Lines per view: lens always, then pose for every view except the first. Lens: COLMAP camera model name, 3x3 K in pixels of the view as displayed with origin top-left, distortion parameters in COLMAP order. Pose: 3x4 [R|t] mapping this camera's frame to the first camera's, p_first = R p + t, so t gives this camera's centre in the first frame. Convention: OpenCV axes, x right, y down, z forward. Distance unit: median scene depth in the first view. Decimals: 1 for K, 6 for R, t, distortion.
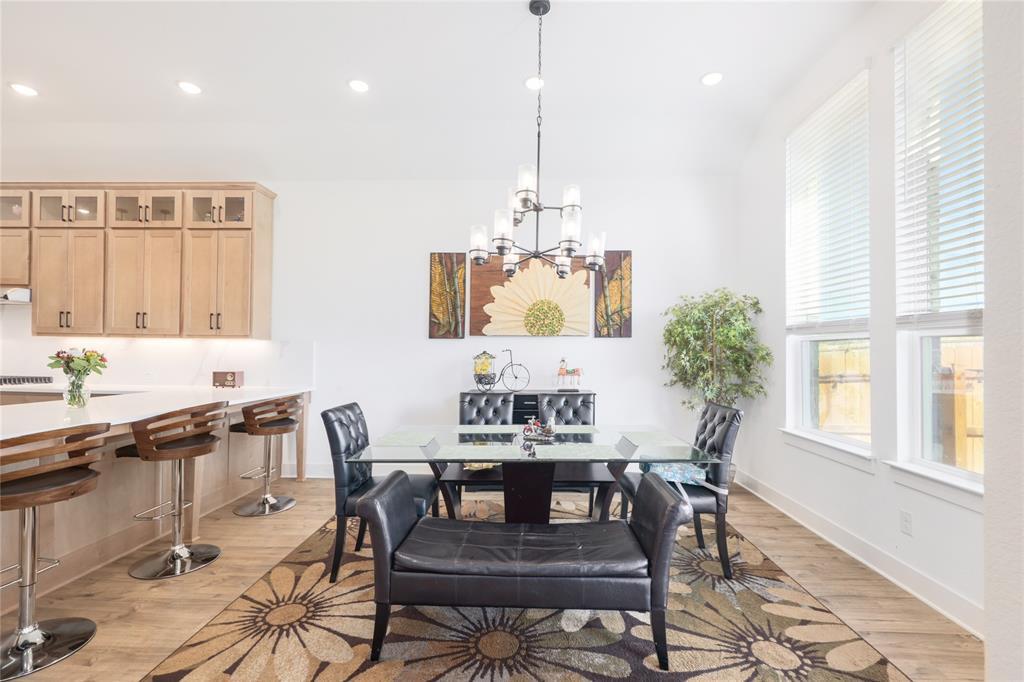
lens RADIAL K [[446.9, 0, 512.0], [0, 446.9, 341.0], [0, 0, 1]] dist [0.023981, -0.000486]
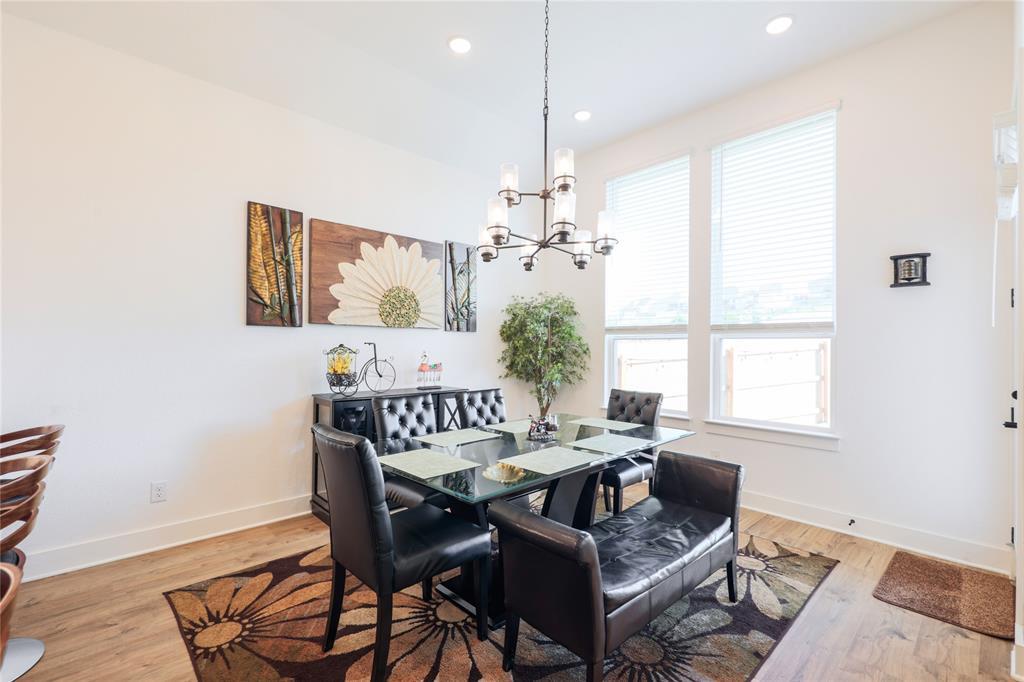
lens RADIAL K [[452.6, 0, 511.3], [0, 452.6, 335.3], [0, 0, 1]] dist [0.097215, -0.000037]
pose [[0.696865, 0.018502, 0.716963, -0.423806], [-0.023613, 0.999717, -0.002848, 0.001712], [-0.716813, -0.014945, 0.697105, 0.215474]]
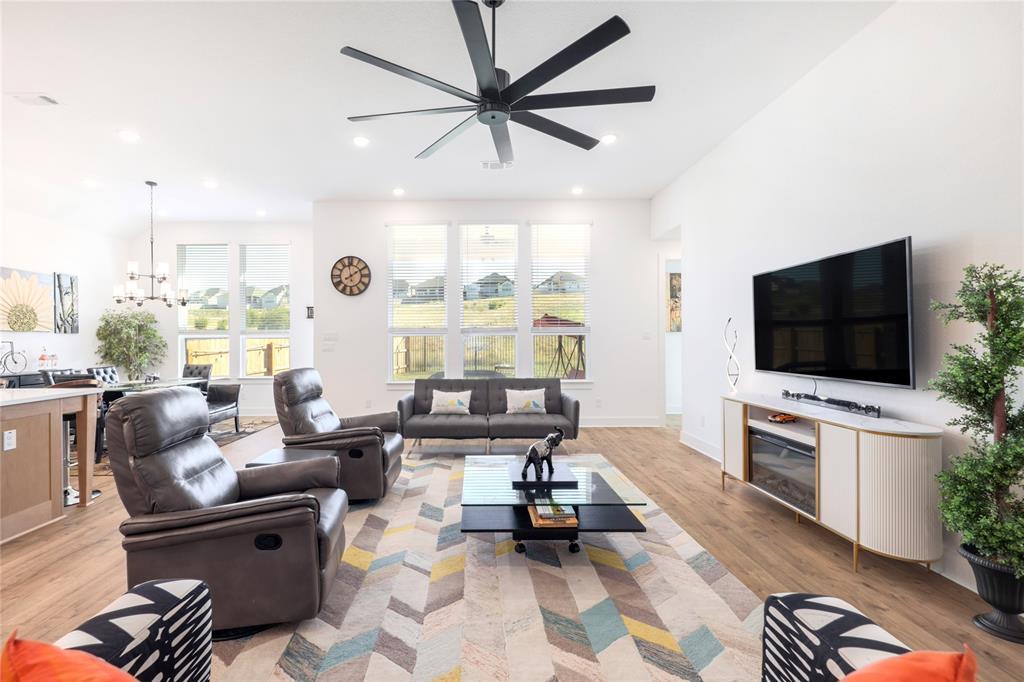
lens RADIAL K [[455.5, 0, 476.9], [0, 455.5, 341.1], [0, 0, 1]] dist [0.019920, -0.016504]
pose [[-0.036181, -0.005661, 0.999329, -1.357133], [-0.022871, 0.999727, 0.004835, -0.020172], [-0.999084, -0.022680, -0.036301, -0.311536]]
